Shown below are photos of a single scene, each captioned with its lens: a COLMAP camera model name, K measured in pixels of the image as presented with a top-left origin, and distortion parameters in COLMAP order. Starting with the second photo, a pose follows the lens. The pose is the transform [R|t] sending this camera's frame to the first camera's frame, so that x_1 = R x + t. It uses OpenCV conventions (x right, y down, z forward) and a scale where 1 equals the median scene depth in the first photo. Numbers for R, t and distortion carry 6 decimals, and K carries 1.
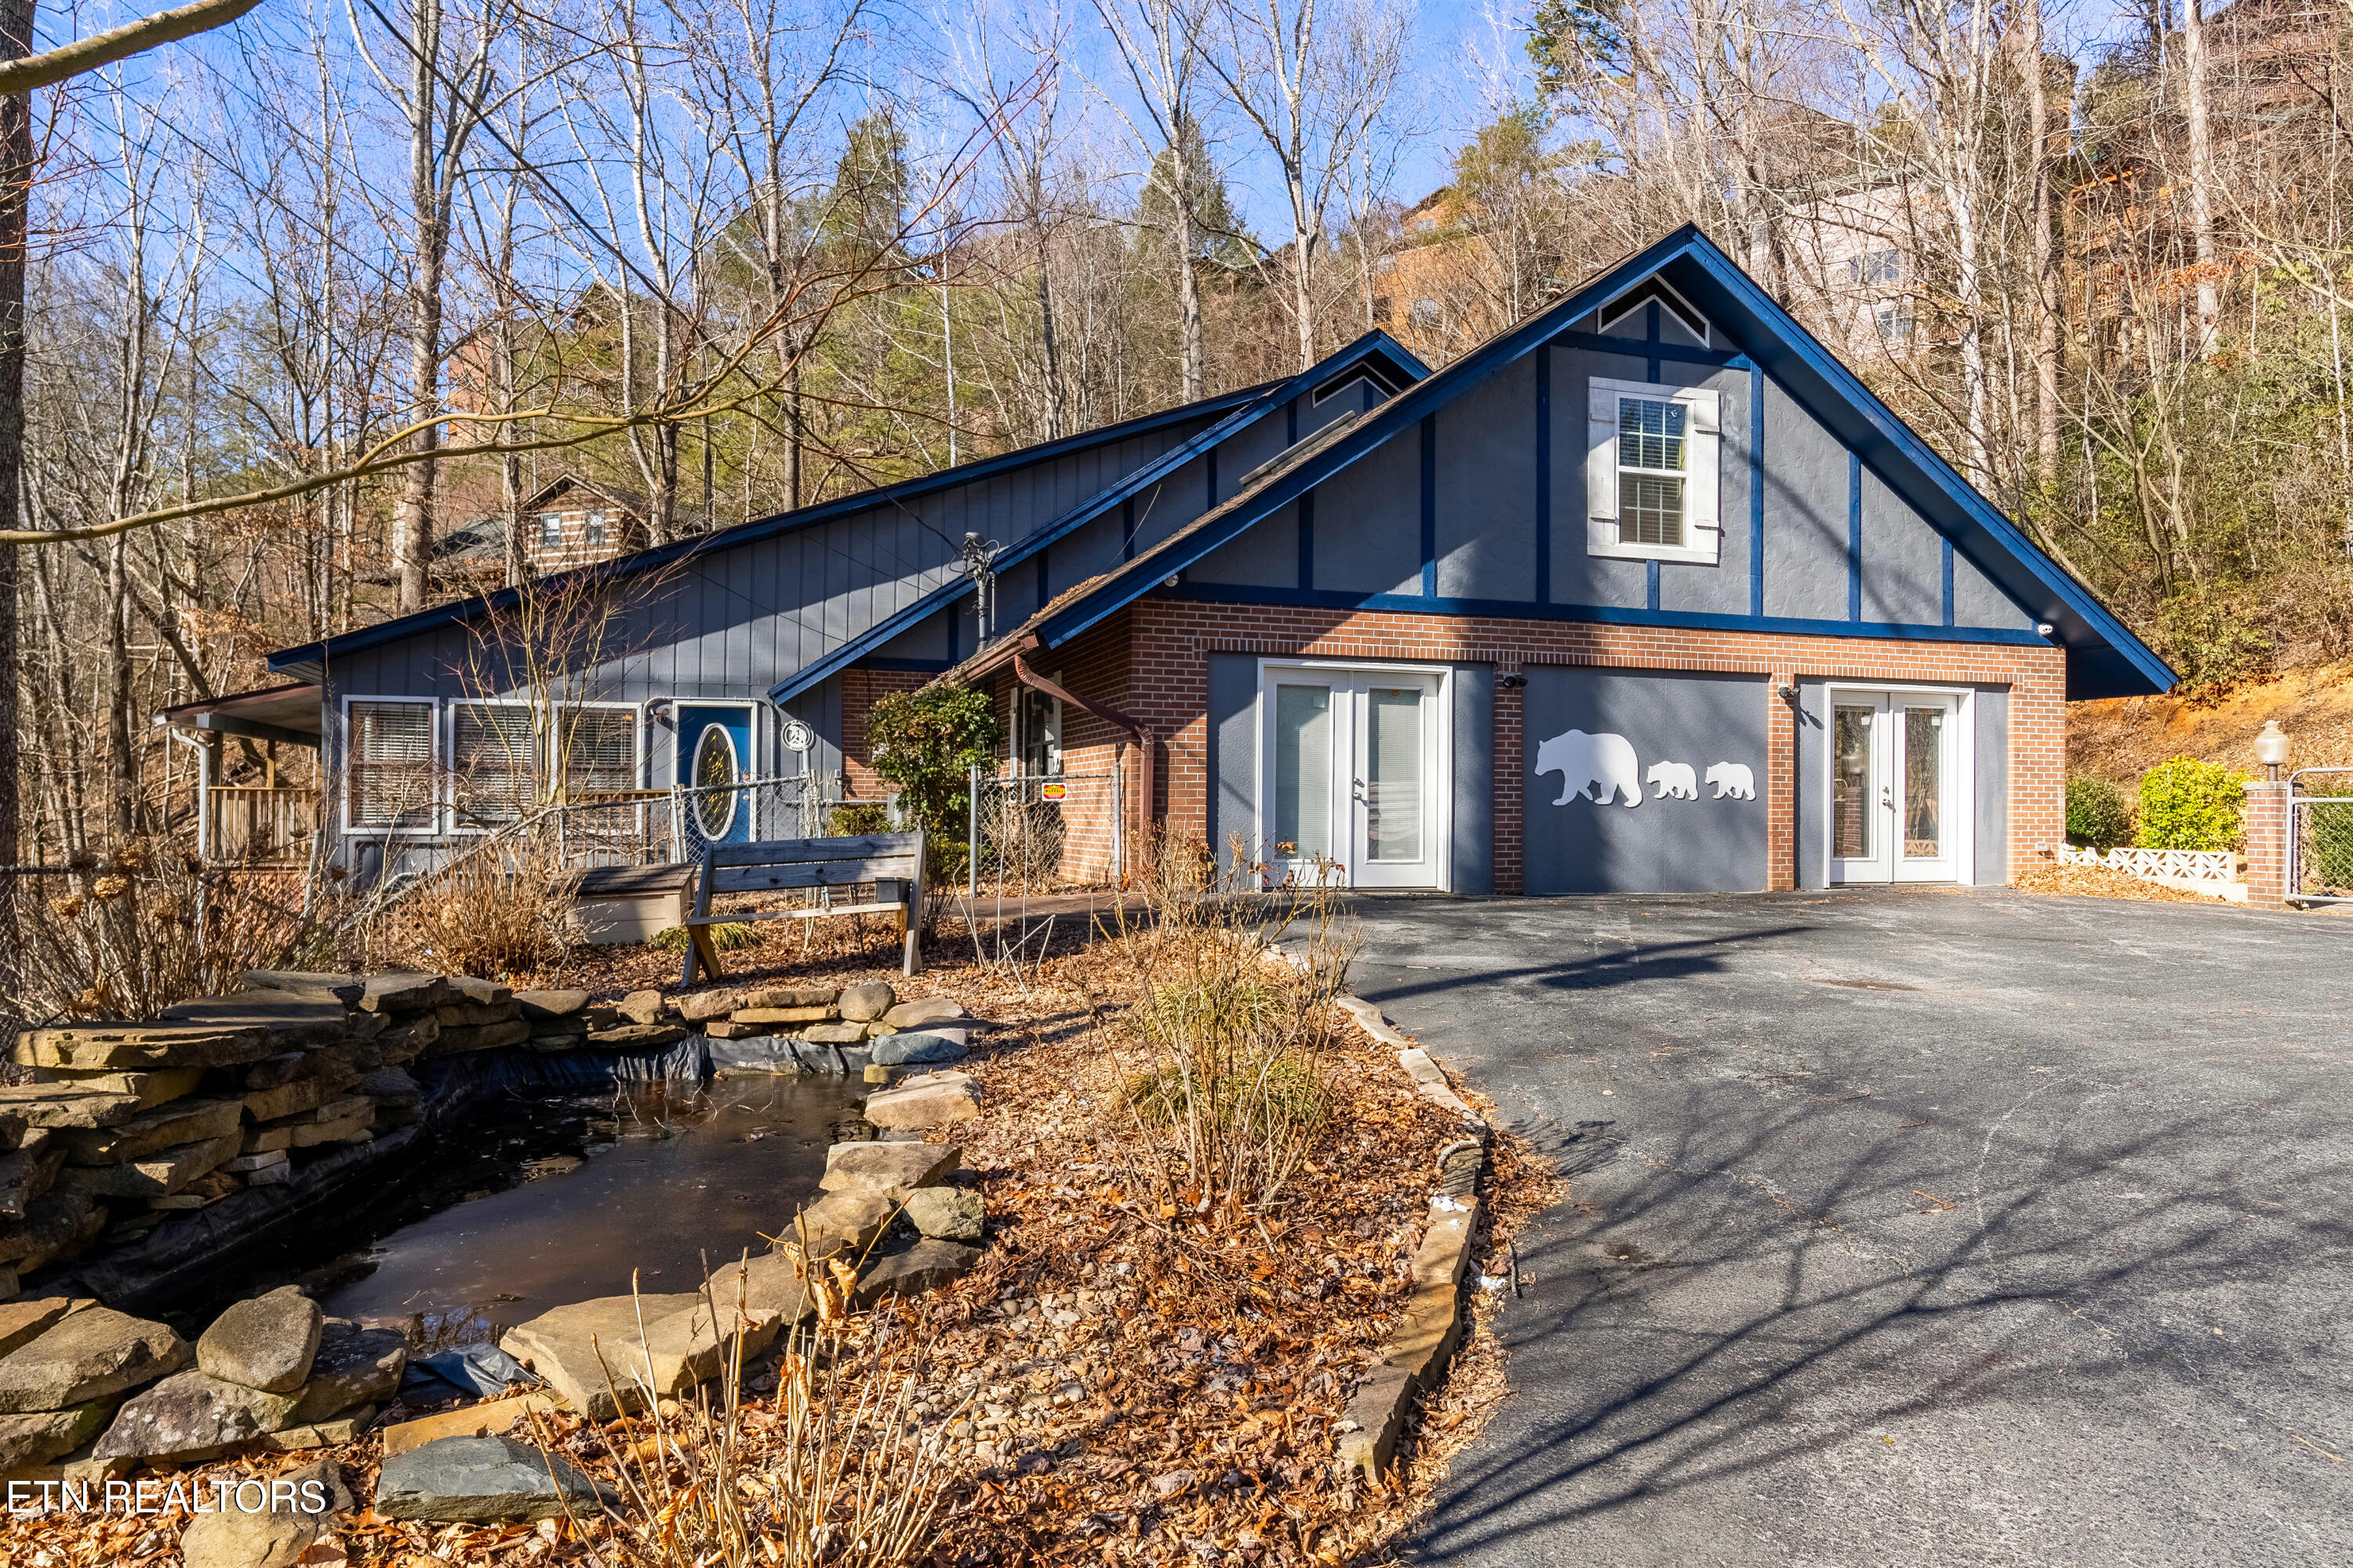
lens RADIAL K [[1387.5, 0, 1177.6], [0, 1387.5, 789.1], [0, 0, 1]] dist [0.003994, -0.000509]
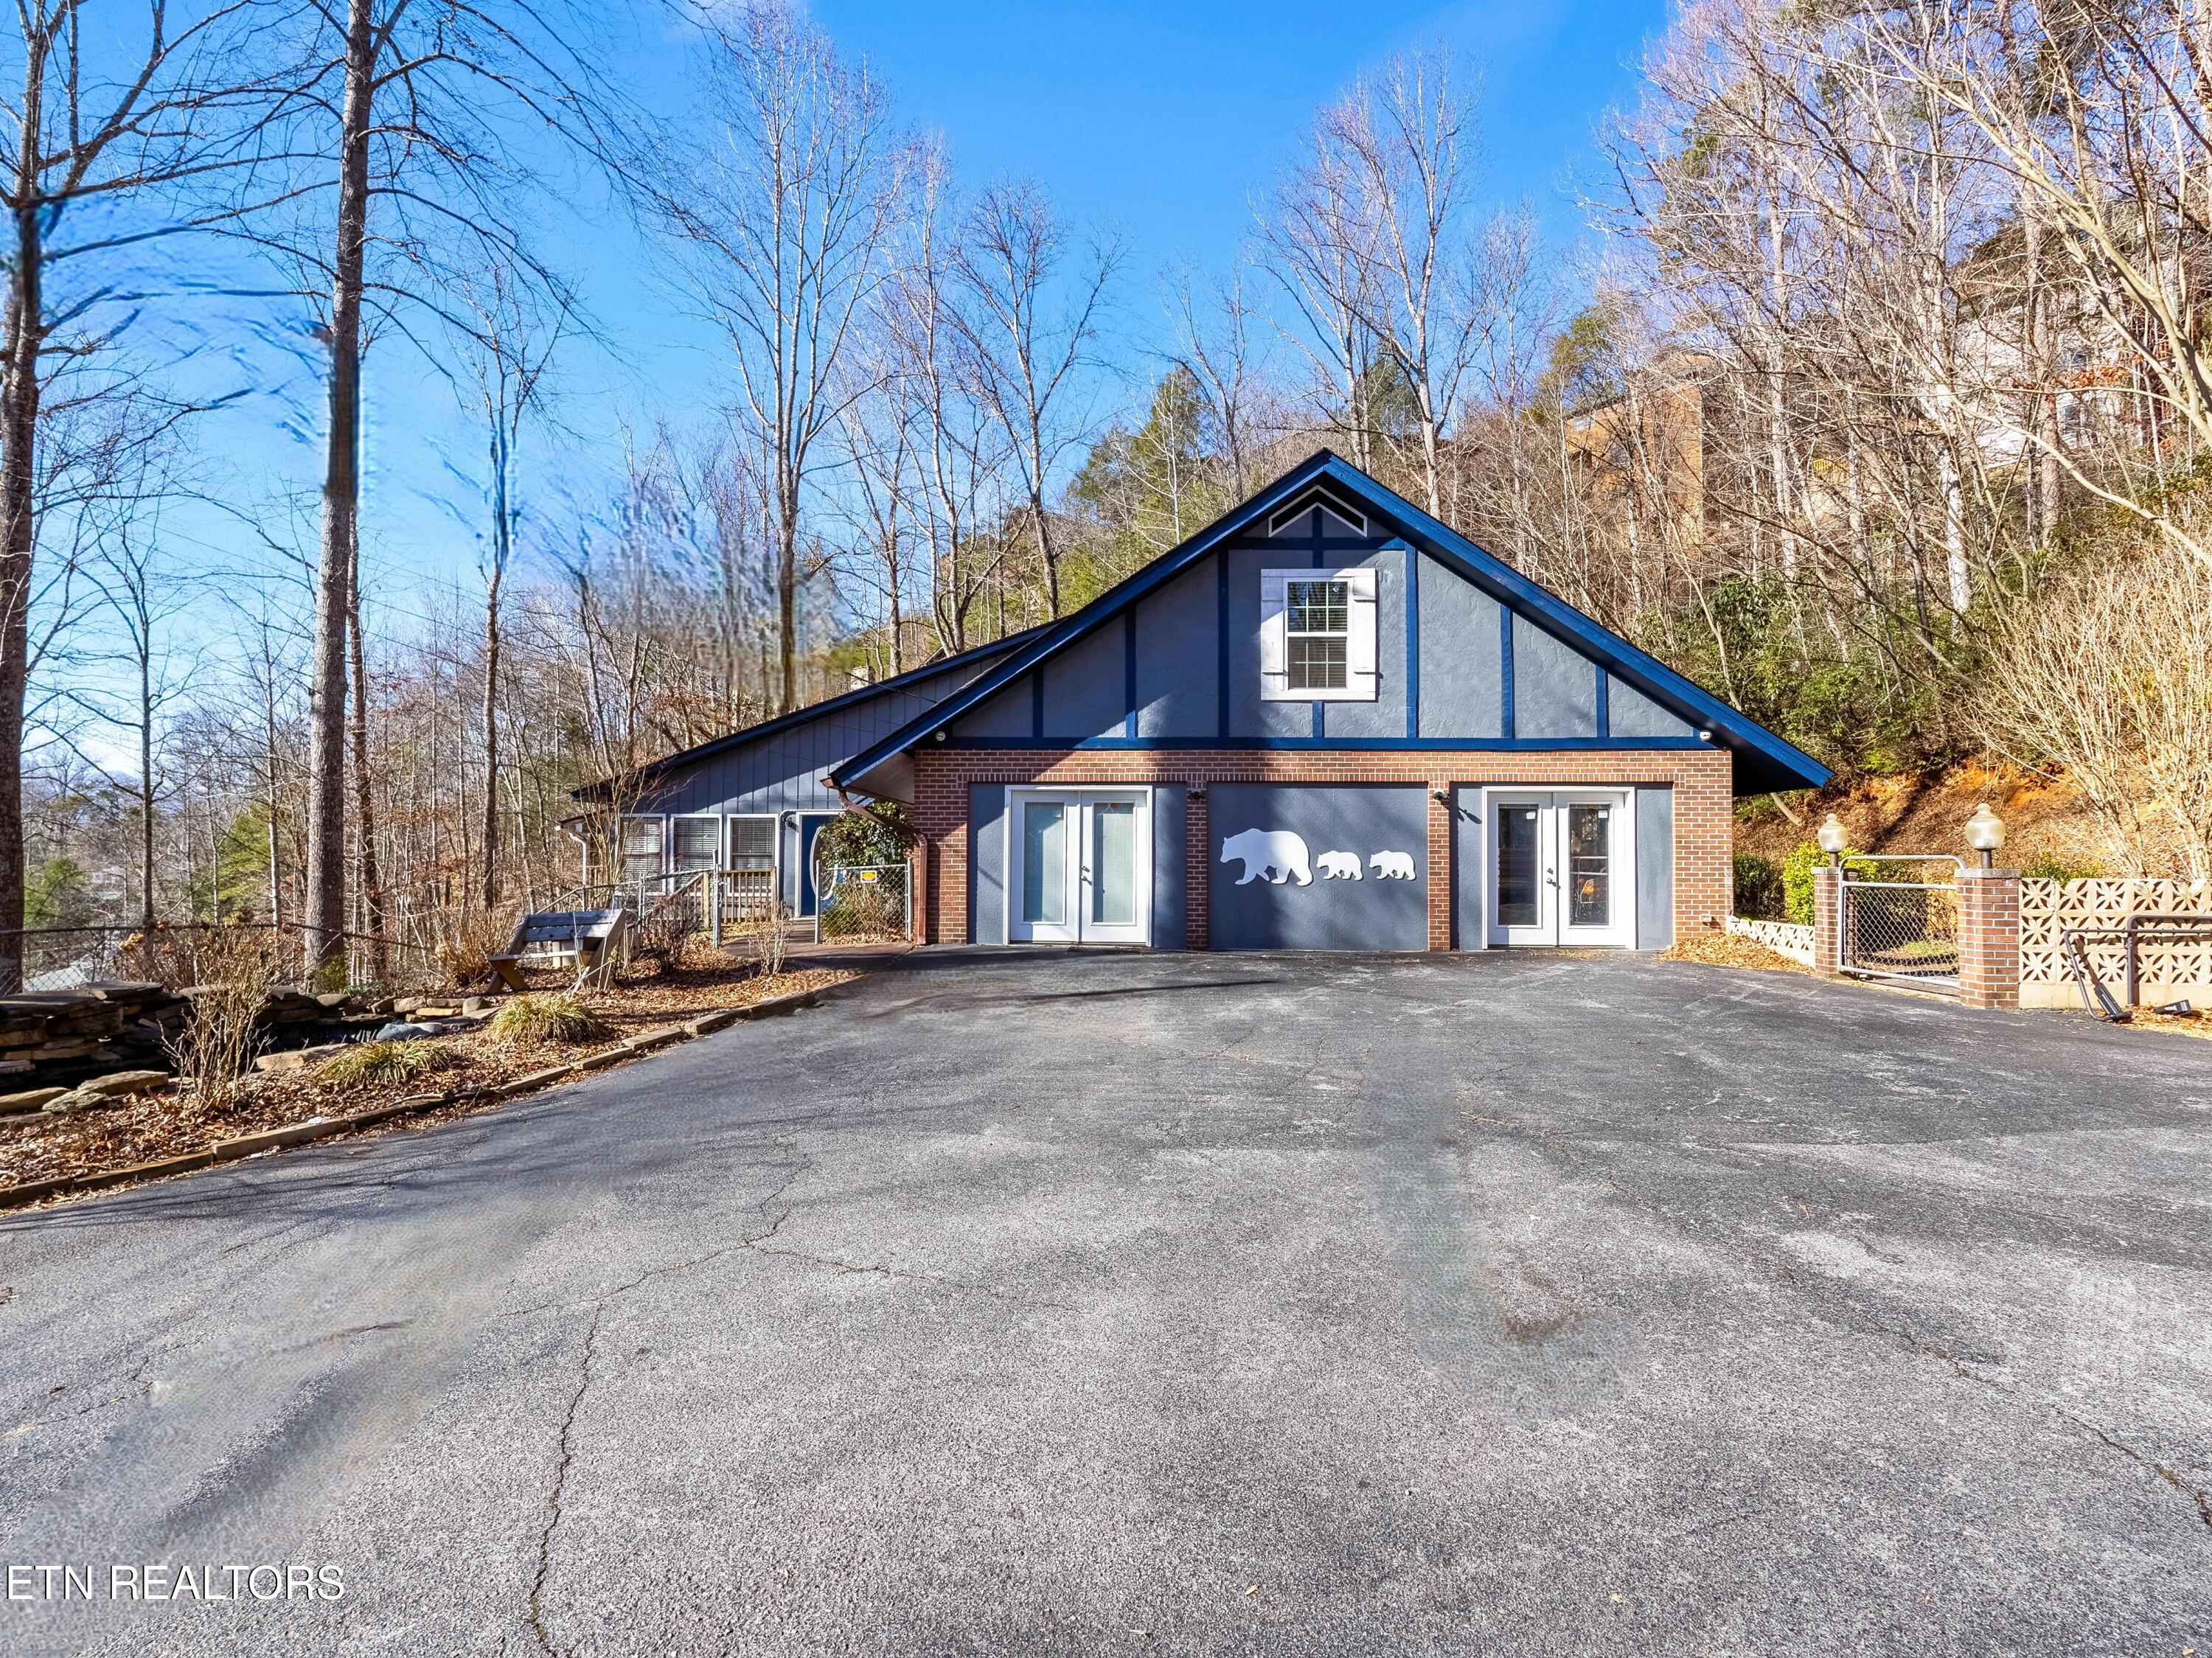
lens RADIAL K [[1043.9, 0, 1105.2], [0, 1043.9, 829.8], [0, 0, 1]] dist [-0.000706, -0.000822]
pose [[0.944478, -0.013575, -0.328294, 0.476189], [0.006978, 0.999750, -0.021266, -0.020650], [0.328500, 0.017794, 0.944336, -0.011712]]
